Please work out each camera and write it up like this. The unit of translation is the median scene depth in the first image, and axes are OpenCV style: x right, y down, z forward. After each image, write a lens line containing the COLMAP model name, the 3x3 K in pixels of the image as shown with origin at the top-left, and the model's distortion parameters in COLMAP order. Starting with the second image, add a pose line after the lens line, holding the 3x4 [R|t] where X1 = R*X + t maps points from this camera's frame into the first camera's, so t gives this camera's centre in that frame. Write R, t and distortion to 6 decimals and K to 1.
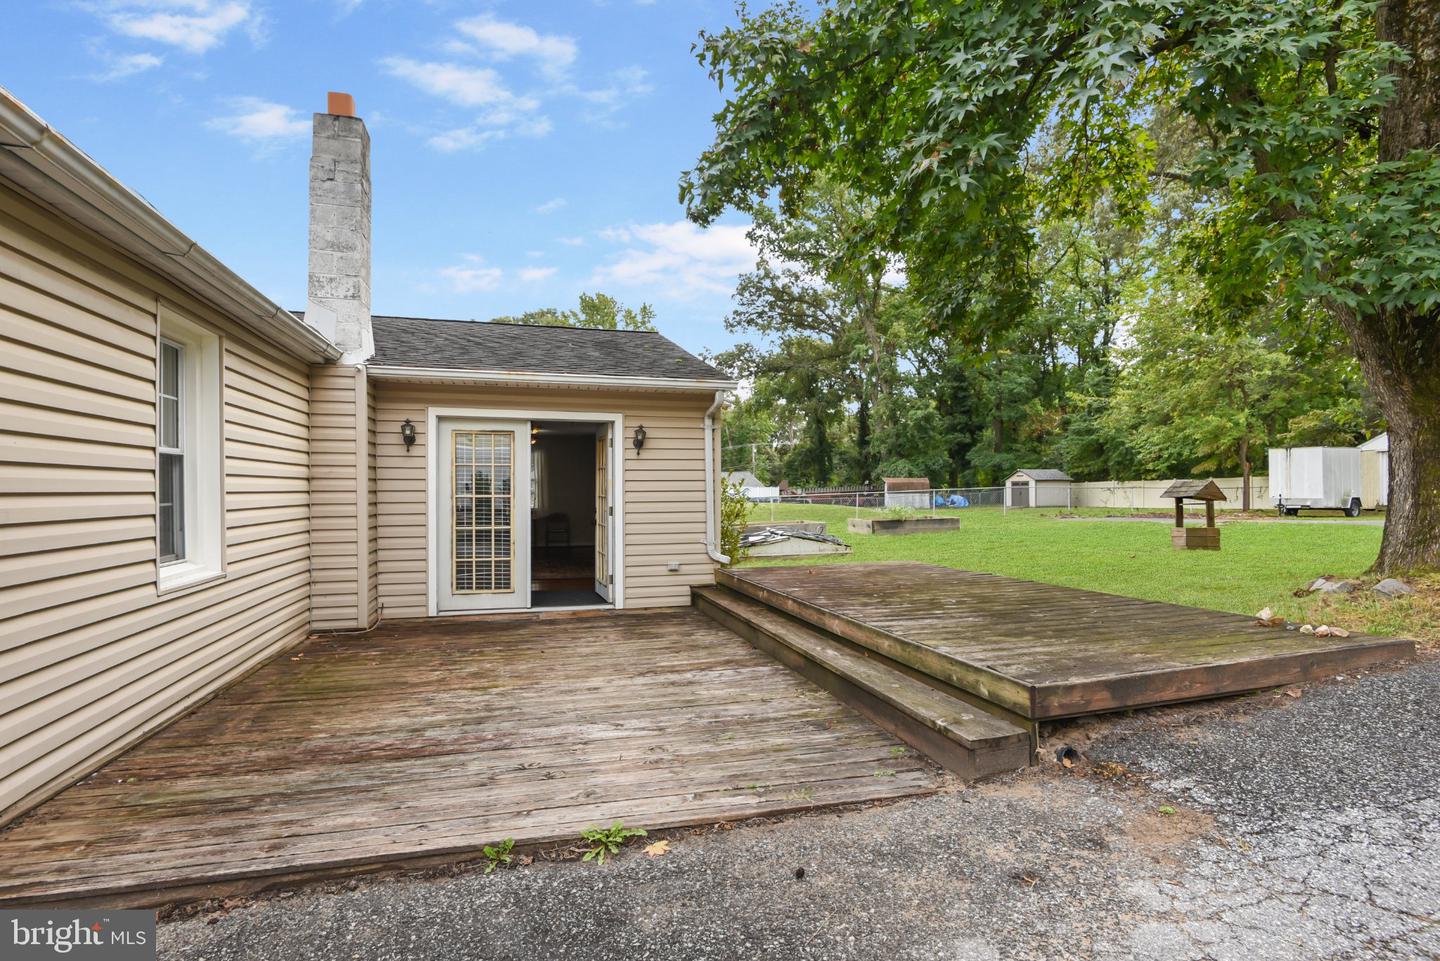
lens RADIAL K [[681.1, 0, 725.1], [0, 681.1, 480.0], [0, 0, 1]] dist [-0.001890, -0.011060]
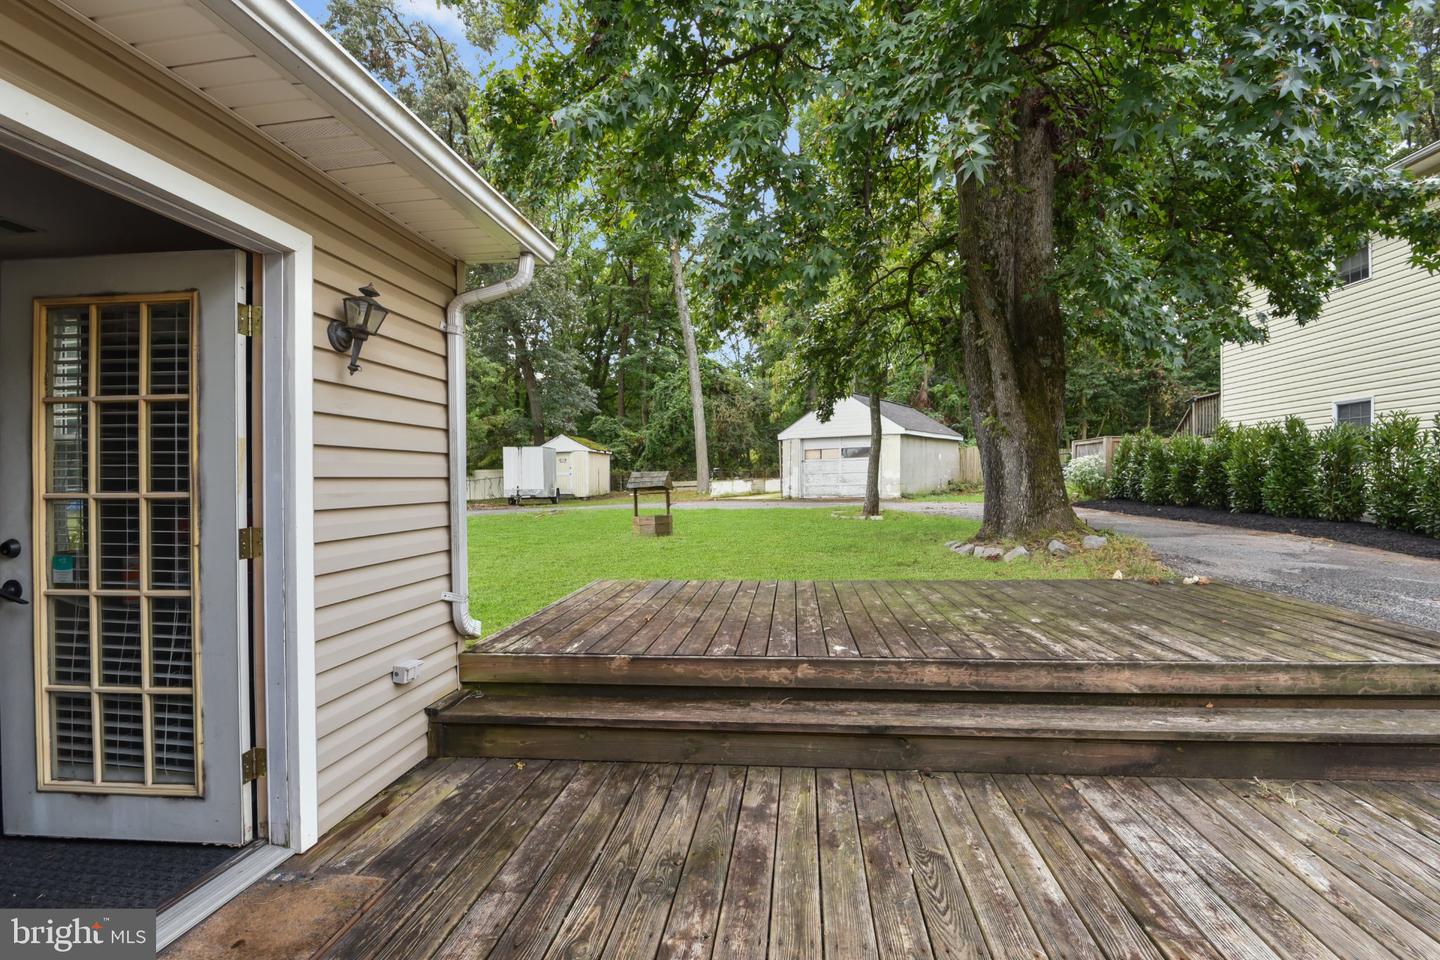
lens RADIAL K [[681.1, 0, 725.1], [0, 681.1, 479.5], [0, 0, 1]] dist [-0.001890, -0.011060]
pose [[0.386973, 0.000263, 0.922091, -0.528074], [-0.006031, 0.999979, 0.002246, 0.020670], [-0.922071, -0.006430, 0.386967, 0.995779]]
